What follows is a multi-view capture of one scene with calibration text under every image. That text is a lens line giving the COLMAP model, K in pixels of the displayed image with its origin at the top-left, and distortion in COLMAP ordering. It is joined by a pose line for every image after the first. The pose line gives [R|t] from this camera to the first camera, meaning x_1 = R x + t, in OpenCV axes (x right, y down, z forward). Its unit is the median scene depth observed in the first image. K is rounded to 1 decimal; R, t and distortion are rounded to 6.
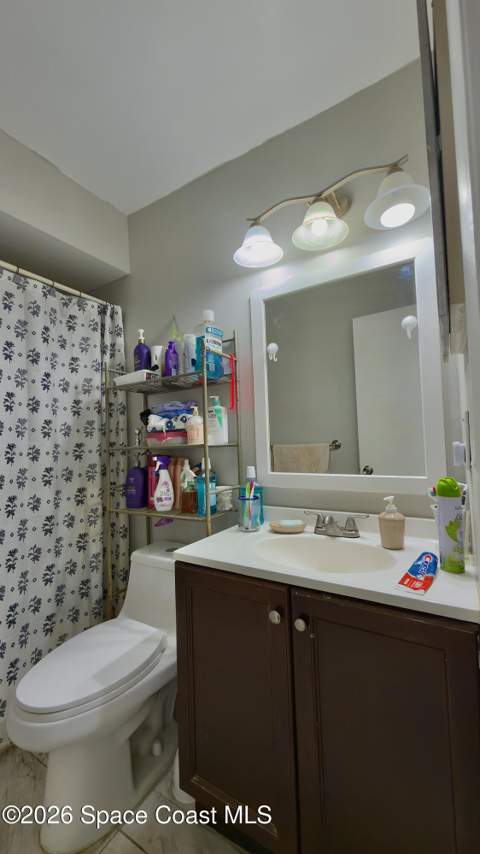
lens RADIAL K [[337.1, 0, 242.8], [0, 337.1, 426.4], [0, 0, 1]] dist [0.010259, 0.000178]
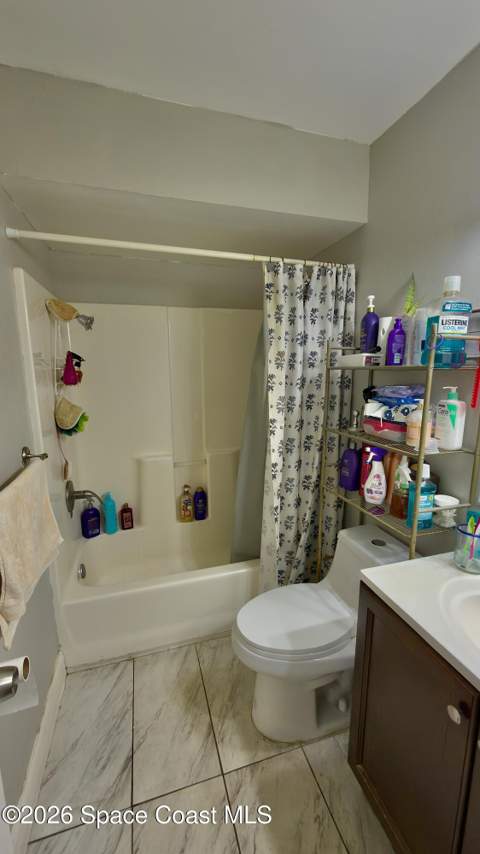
lens RADIAL K [[337.1, 0, 242.0], [0, 337.1, 428.6], [0, 0, 1]] dist [0.010259, 0.000178]
pose [[0.745971, 0.149928, -0.648883, 0.079099], [0.006858, 0.972549, 0.232597, -0.180800], [0.665944, -0.177960, 0.724465, 0.091352]]
